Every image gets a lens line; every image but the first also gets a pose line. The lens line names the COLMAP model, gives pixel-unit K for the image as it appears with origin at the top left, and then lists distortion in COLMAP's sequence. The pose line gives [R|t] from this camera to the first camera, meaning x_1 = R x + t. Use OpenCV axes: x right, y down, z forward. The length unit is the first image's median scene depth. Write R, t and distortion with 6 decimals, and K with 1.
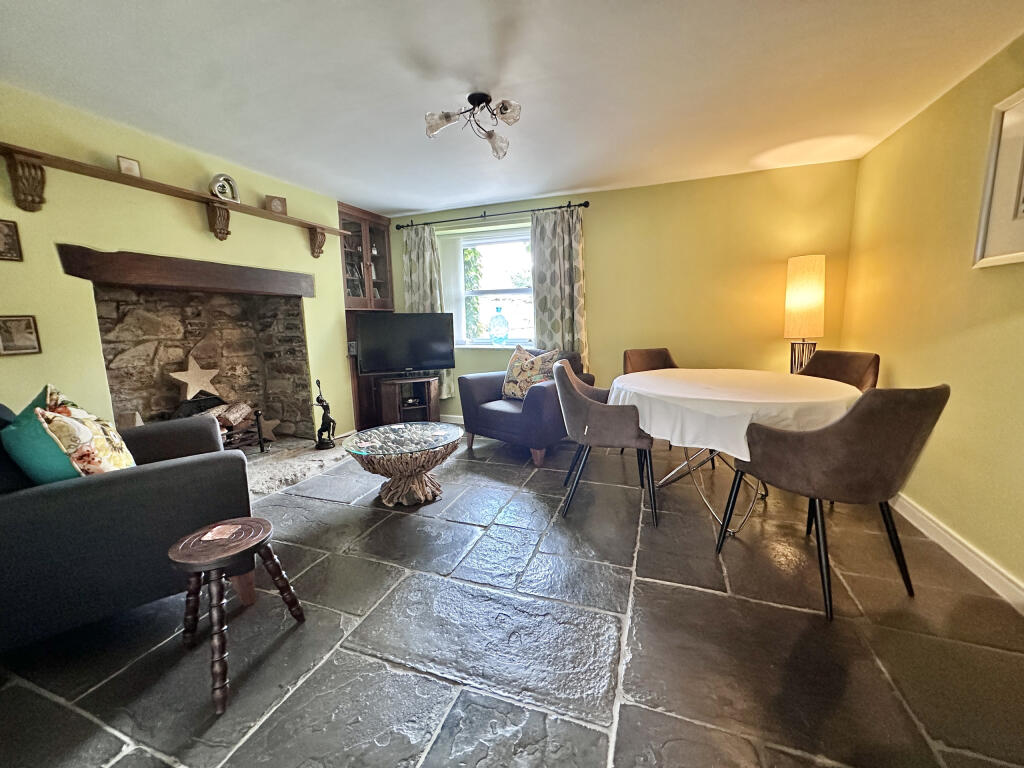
lens RADIAL K [[409.3, 0, 514.8], [0, 409.3, 382.0], [0, 0, 1]] dist [-0.002641, -0.000001]
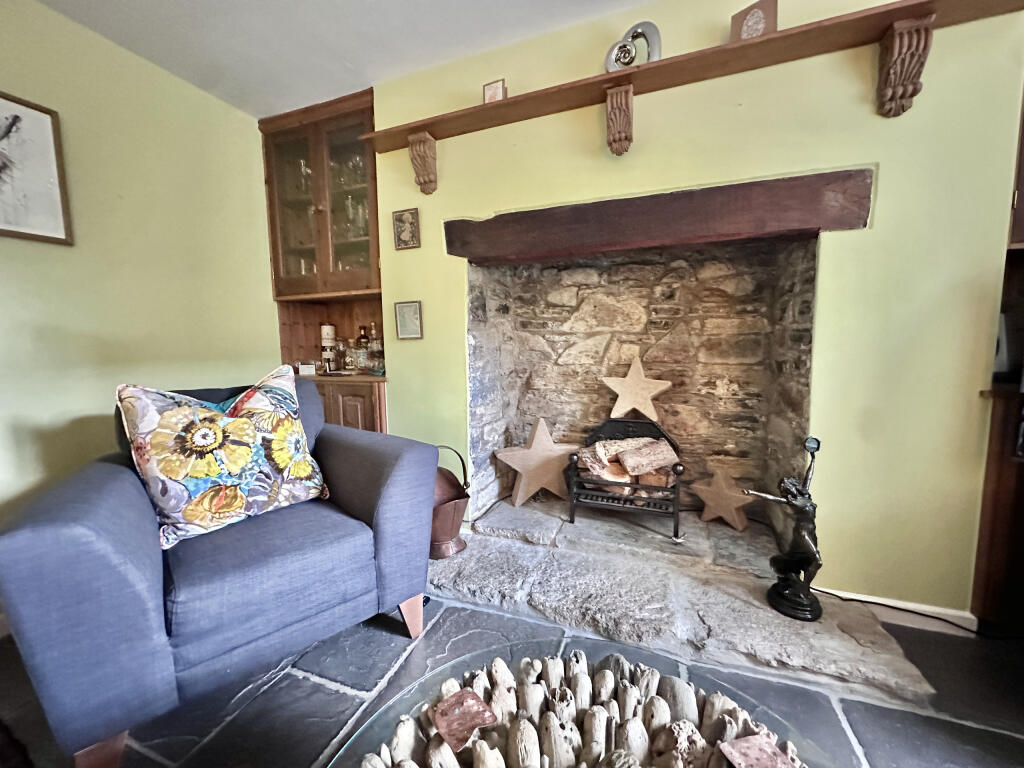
lens RADIAL K [[409.3, 0, 510.5], [0, 409.3, 382.8], [0, 0, 1]] dist [-0.002641, -0.000001]
pose [[-0.011387, 0.120855, -0.992605, -0.104580], [-0.137181, 0.983094, 0.121271, -0.076184], [0.990480, 0.137548, 0.005385, 0.807234]]
